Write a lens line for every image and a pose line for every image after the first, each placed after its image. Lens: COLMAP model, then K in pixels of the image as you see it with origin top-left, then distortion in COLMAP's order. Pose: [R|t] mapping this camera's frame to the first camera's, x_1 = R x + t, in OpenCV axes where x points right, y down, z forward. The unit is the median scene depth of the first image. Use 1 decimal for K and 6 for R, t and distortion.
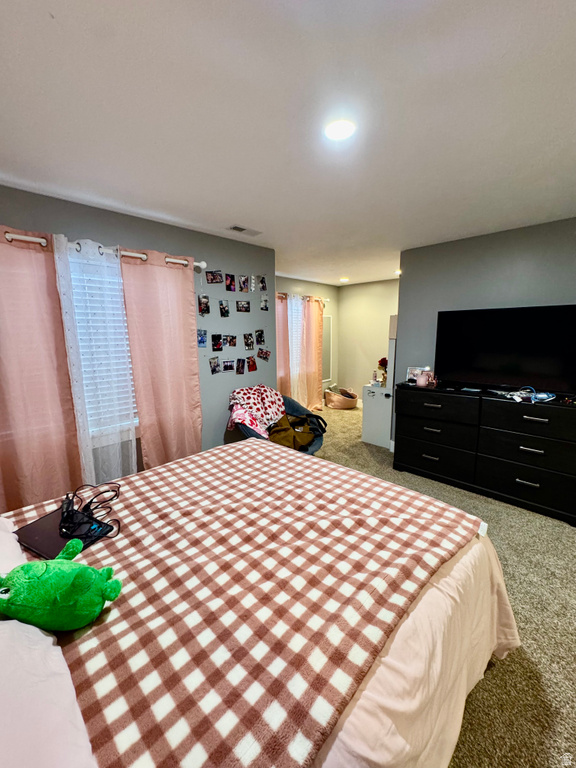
lens RADIAL K [[305.7, 0, 288.0], [0, 305.7, 384.0], [0, 0, 1]] dist [-0.002073, -0.000066]
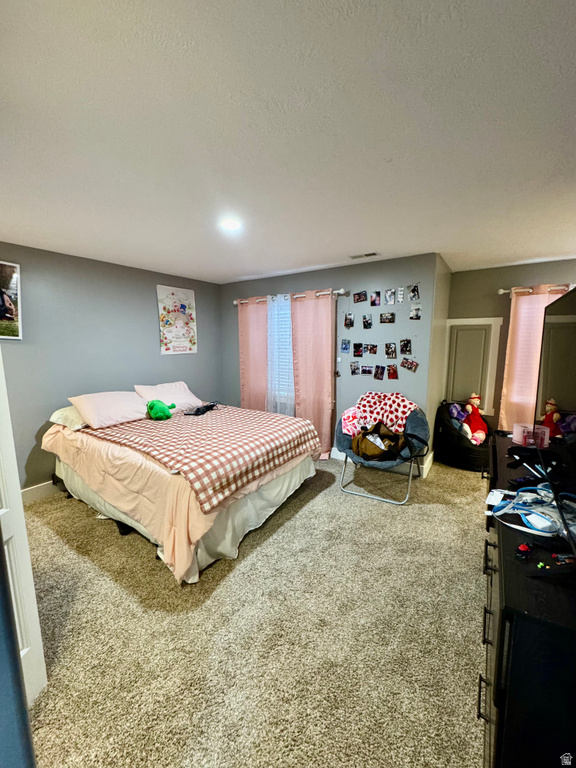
lens RADIAL K [[305.7, 0, 288.0], [0, 305.7, 384.0], [0, 0, 1]] dist [-0.002073, -0.000066]
pose [[0.191890, 0.145160, -0.970622, 0.885921], [-0.165036, 0.979690, 0.113889, -0.091435], [0.967441, 0.138333, 0.211949, 0.469991]]
